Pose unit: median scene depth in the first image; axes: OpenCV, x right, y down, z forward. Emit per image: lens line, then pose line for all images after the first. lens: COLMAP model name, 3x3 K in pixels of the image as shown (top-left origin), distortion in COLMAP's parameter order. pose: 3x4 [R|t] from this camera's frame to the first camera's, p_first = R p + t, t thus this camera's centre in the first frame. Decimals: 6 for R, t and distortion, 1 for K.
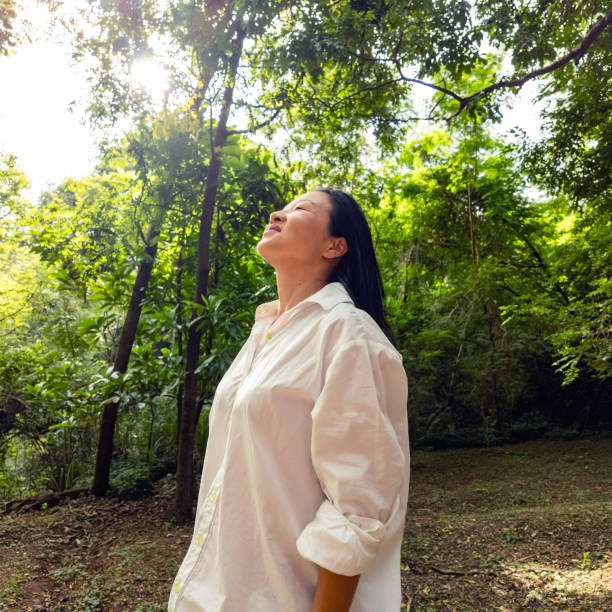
lens RADIAL K [[443.6, 0, 301.4], [0, 443.6, 303.1], [0, 0, 1]] dist [0.007358, -0.026977]
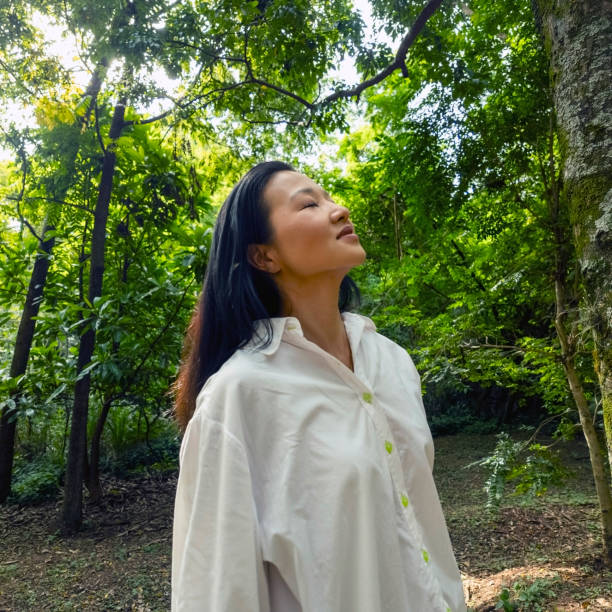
lens RADIAL K [[443.6, 0, 309.5], [0, 443.6, 303.4], [0, 0, 1]] dist [0.007358, -0.026977]
pose [[0.996250, 0.007584, 0.086186, 0.132959], [-0.010220, 0.999492, 0.030183, -0.030368], [-0.085913, -0.030951, 0.995822, 0.017055]]
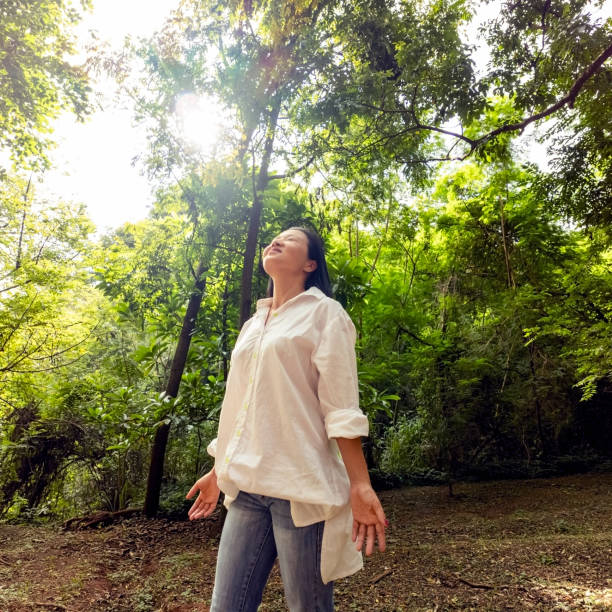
lens RADIAL K [[443.6, 0, 300.5], [0, 443.6, 303.3], [0, 0, 1]] dist [0.007358, -0.026977]
pose [[0.994874, -0.015886, -0.099871, 0.017734], [0.007988, 0.996844, -0.078987, 0.015498], [0.100810, 0.077784, 0.991860, -0.061342]]
